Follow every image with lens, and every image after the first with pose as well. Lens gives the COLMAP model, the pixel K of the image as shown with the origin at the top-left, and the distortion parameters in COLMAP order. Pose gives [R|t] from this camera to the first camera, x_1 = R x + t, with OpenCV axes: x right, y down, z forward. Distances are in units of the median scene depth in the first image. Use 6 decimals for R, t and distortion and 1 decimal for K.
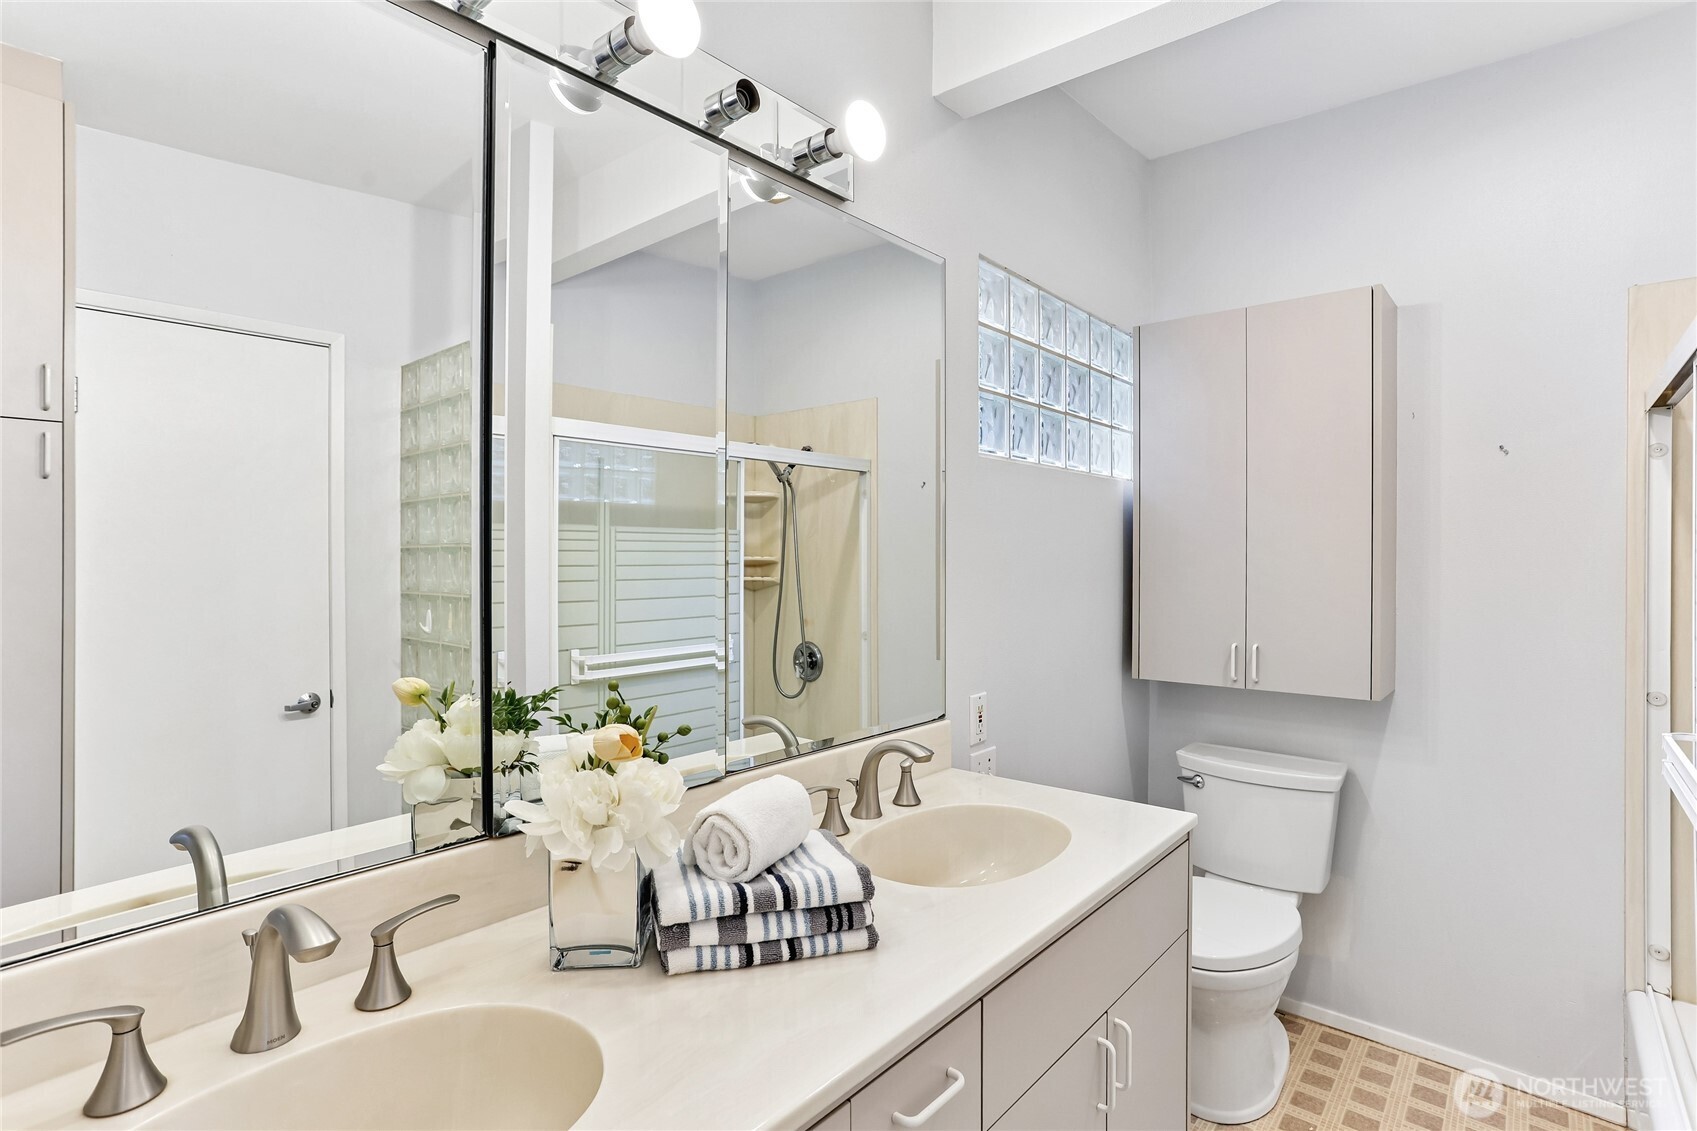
lens RADIAL K [[837.8, 0, 881.3], [0, 837.8, 549.7], [0, 0, 1]] dist [-0.030695, 0.012657]
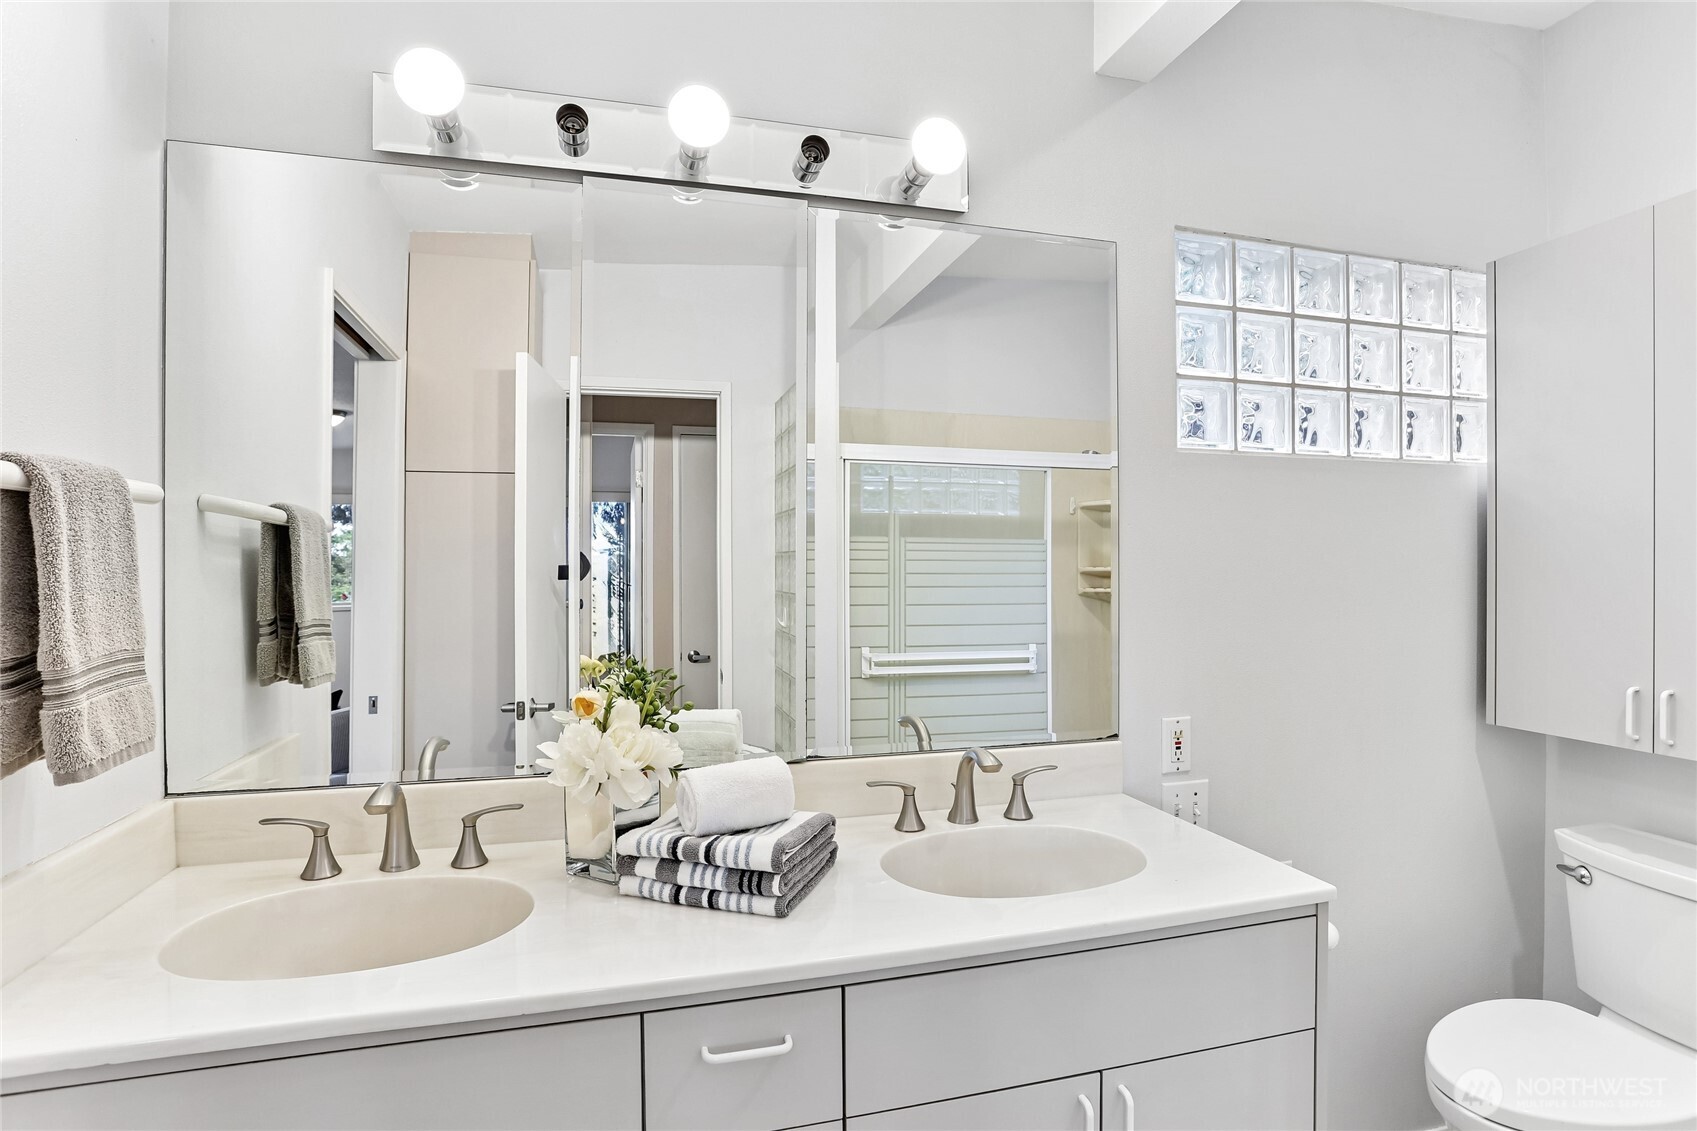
lens RADIAL K [[834.5, 0, 841.9], [0, 834.5, 560.7], [0, 0, 1]] dist [-0.035526, 0.008419]
pose [[0.820800, -0.004495, -0.571197, 0.460656], [0.005367, 0.999986, -0.000157, 0.003976], [0.571190, -0.002936, 0.820813, 0.097747]]
